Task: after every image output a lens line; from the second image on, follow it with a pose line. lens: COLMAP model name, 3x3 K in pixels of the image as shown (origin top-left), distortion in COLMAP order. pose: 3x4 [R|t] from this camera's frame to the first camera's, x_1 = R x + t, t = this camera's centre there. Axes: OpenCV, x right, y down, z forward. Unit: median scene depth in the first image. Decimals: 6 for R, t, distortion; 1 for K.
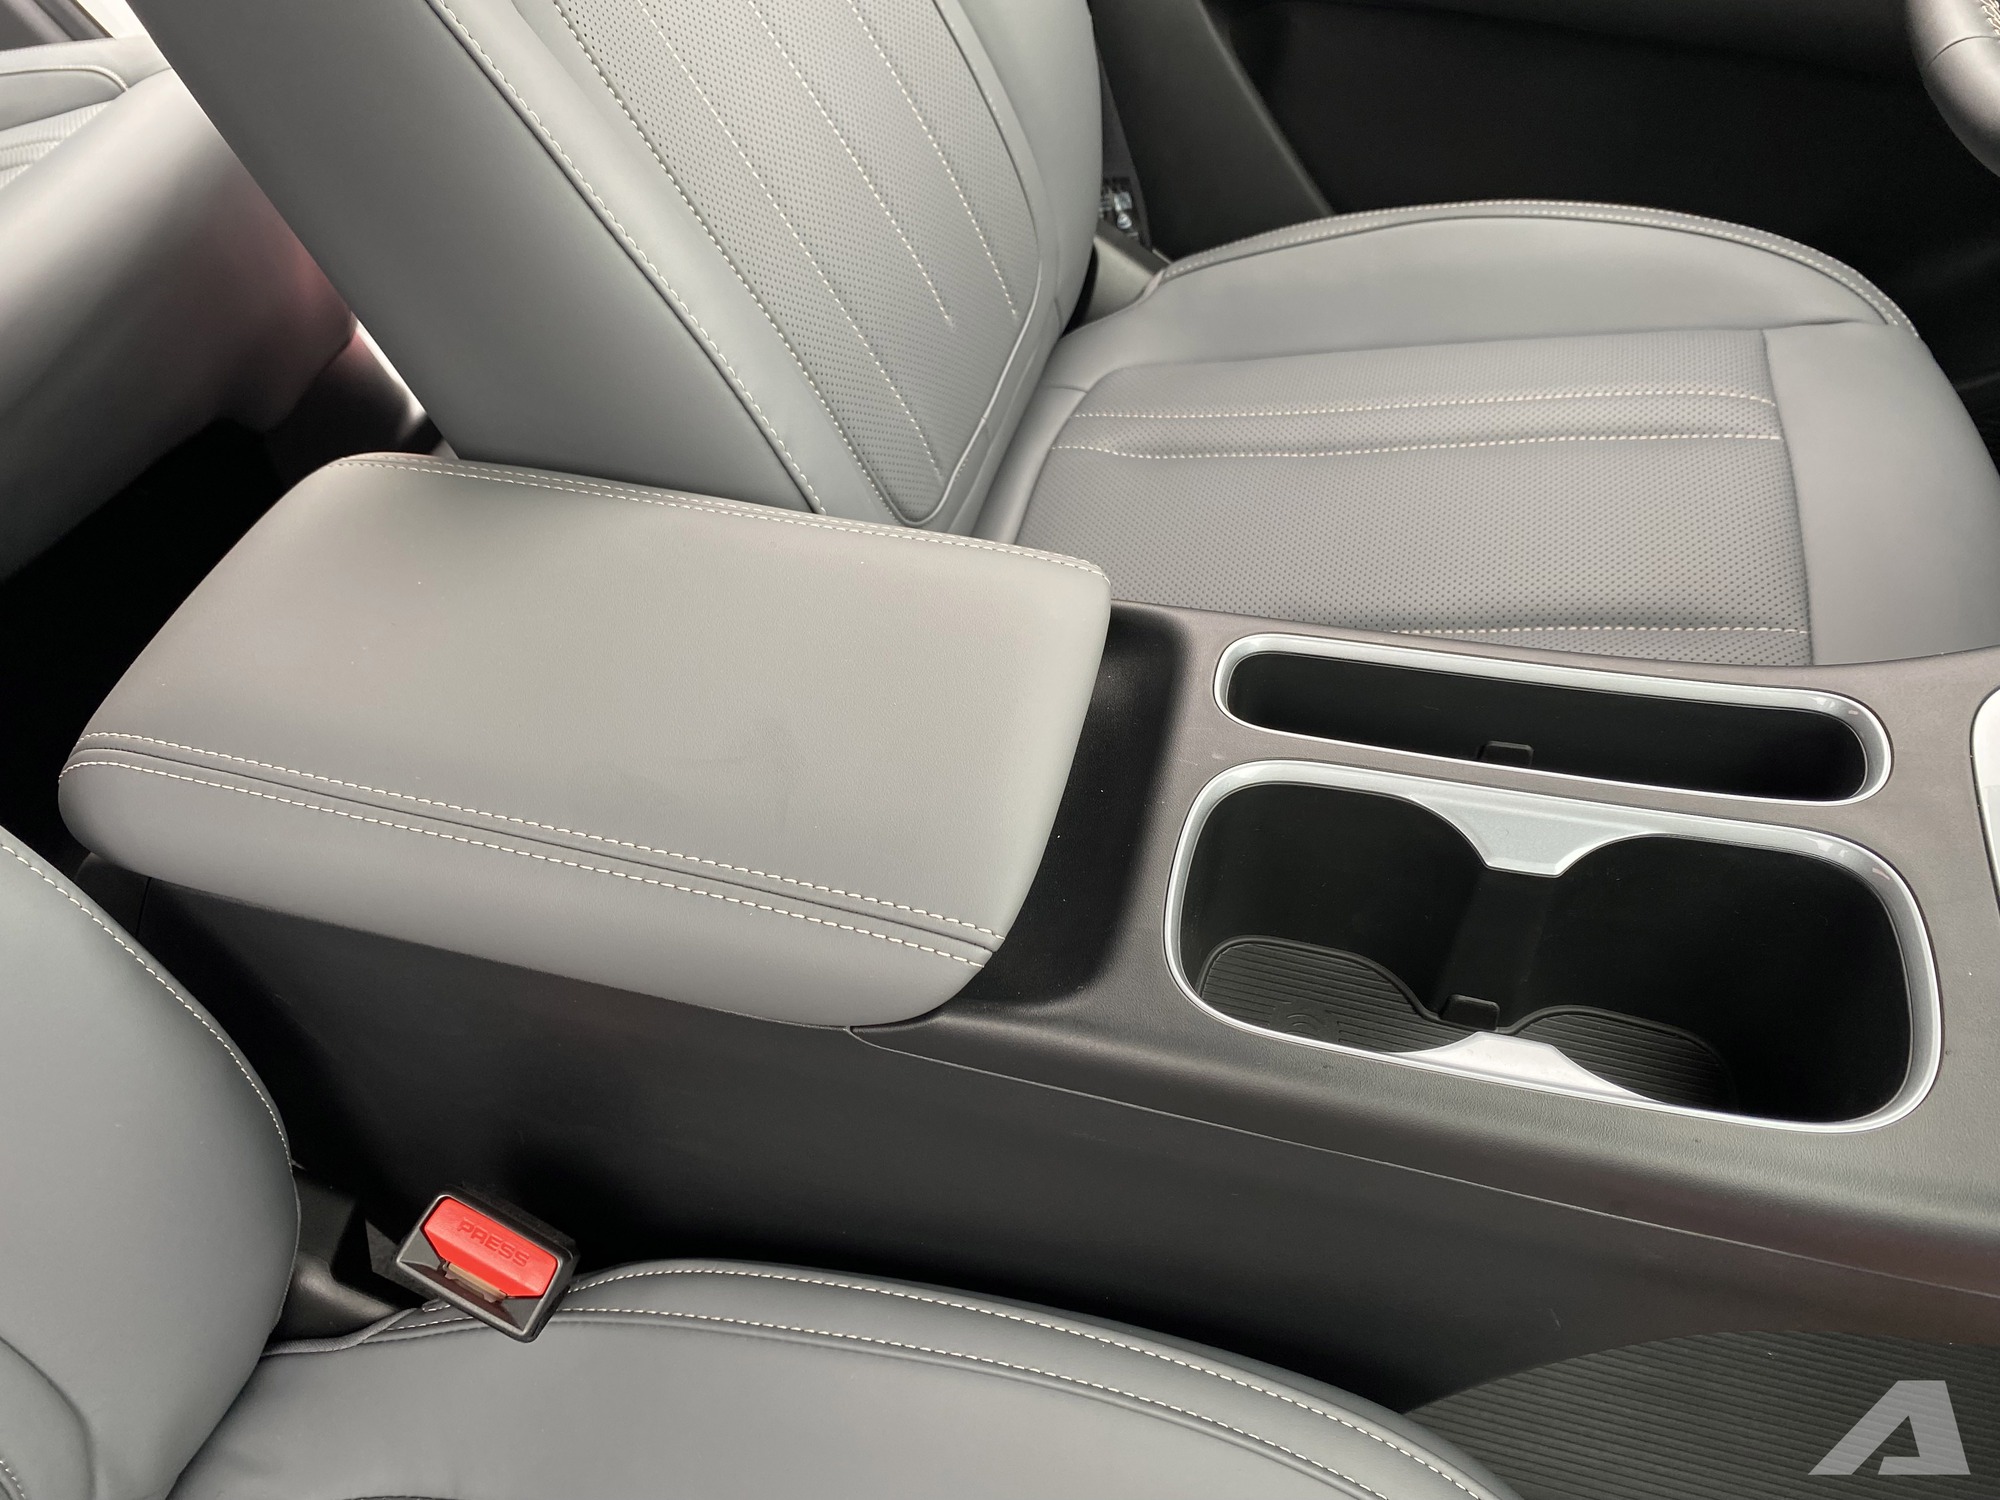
lens RADIAL K [[1500.5, 0, 1000.0], [0, 1500.5, 750.0], [0, 0, 1]] dist [-0.006505, -0.007575]
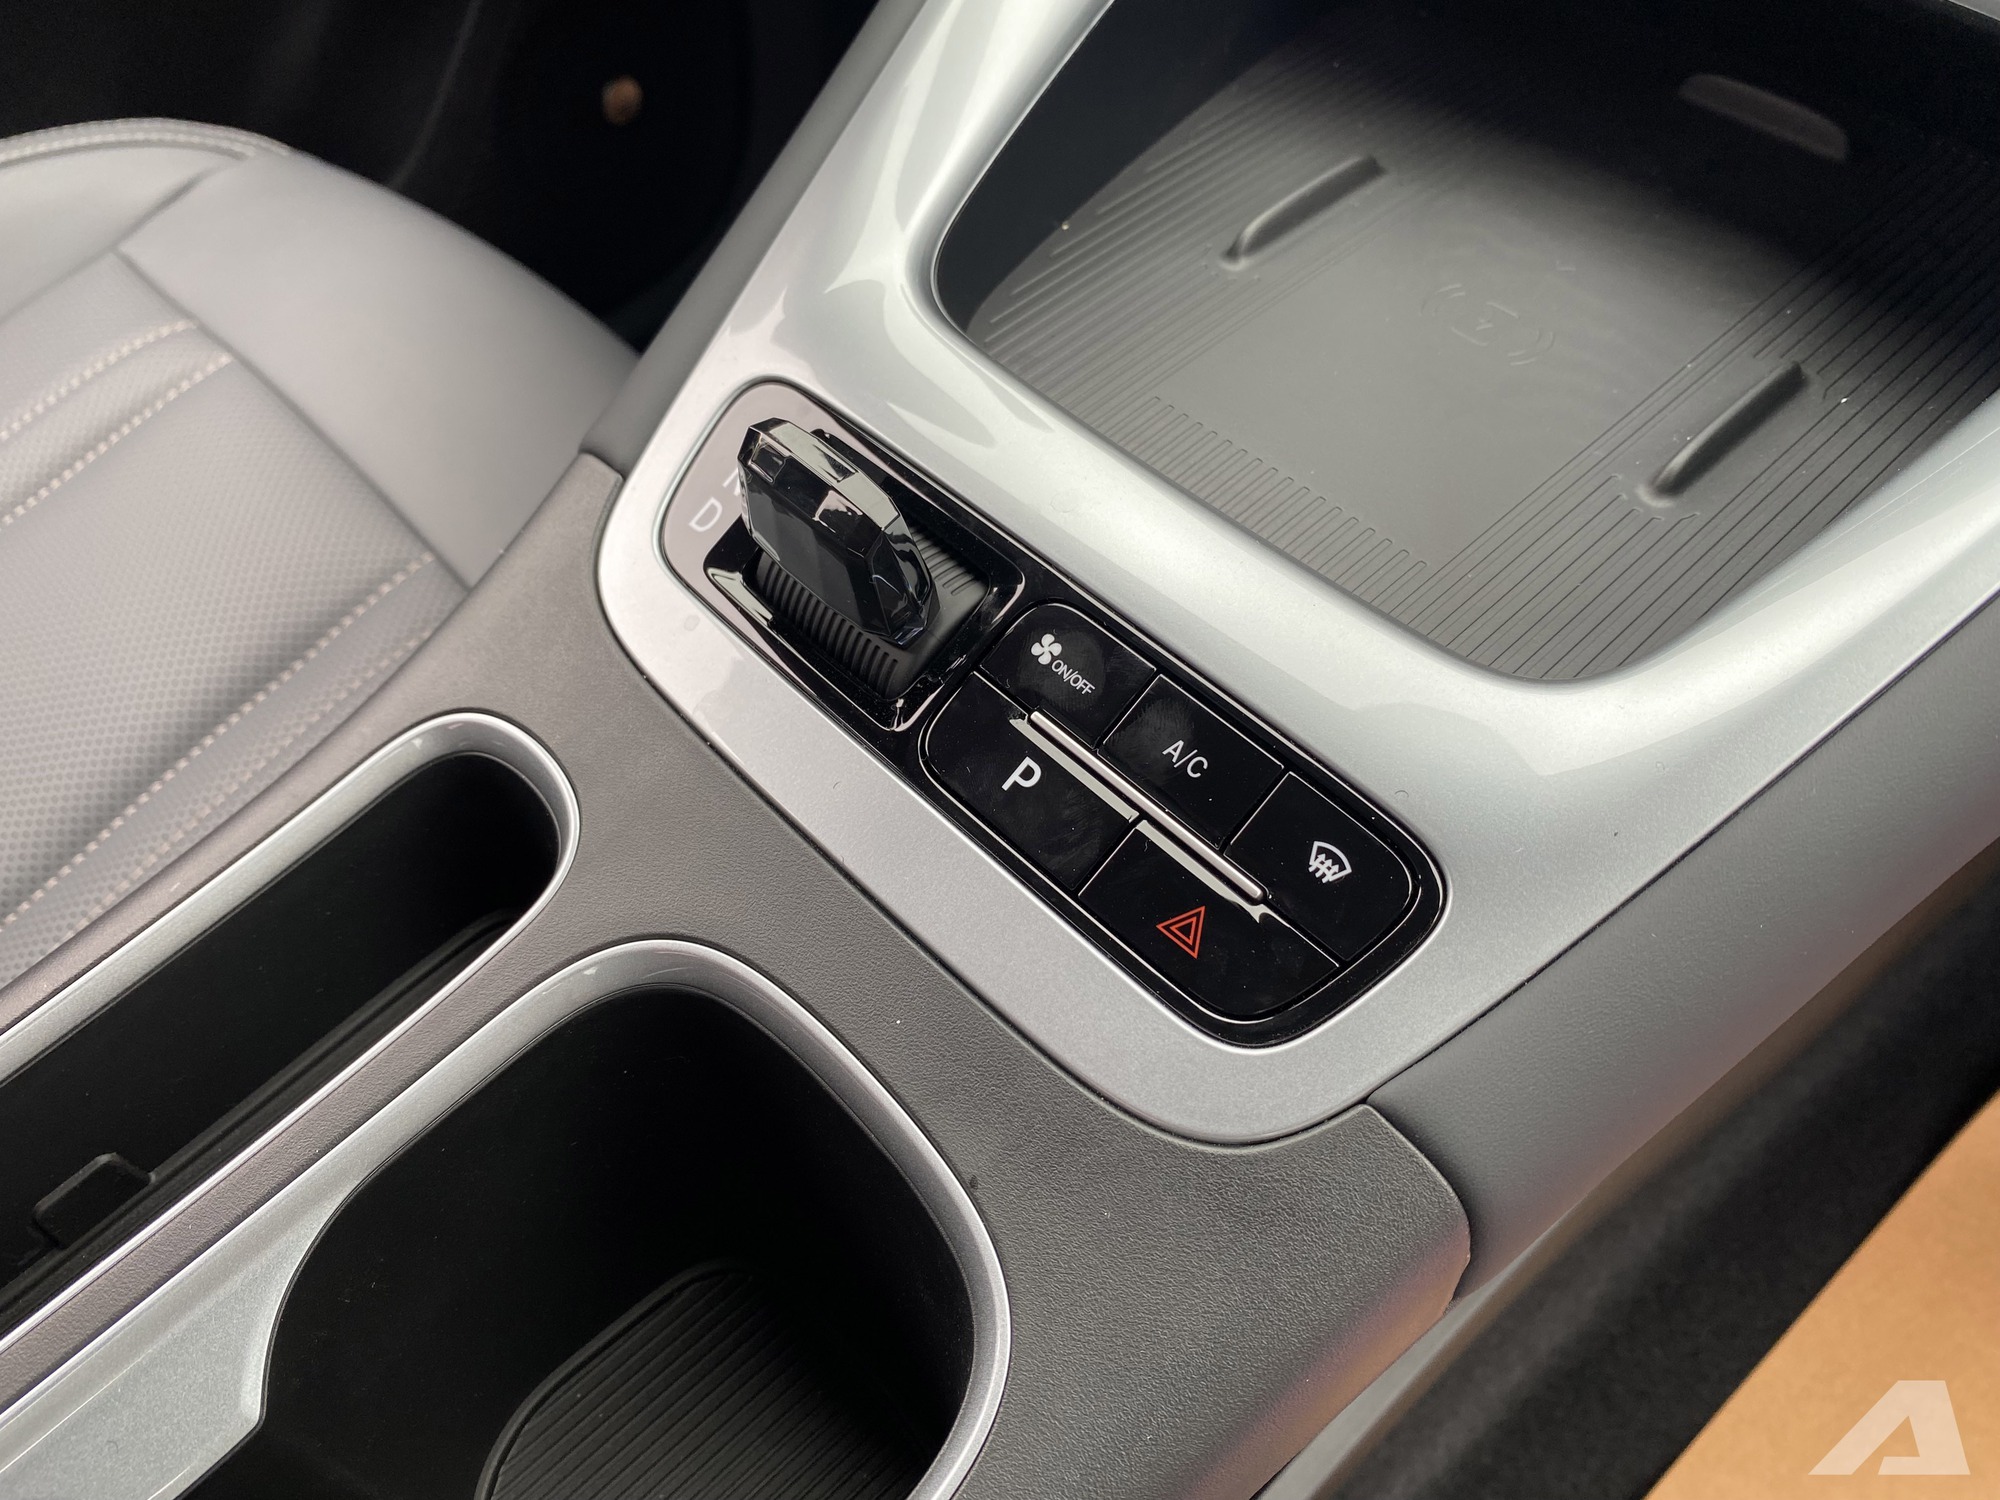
lens RADIAL K [[1500.5, 0, 1000.0], [0, 1500.5, 750.0], [0, 0, 1]] dist [-0.006505, -0.007575]
pose [[0.528504, -0.676719, 0.512577, 0.245611], [0.652667, 0.710005, 0.264422, -0.024340], [-0.542872, 0.194795, 0.816912, 0.274244]]
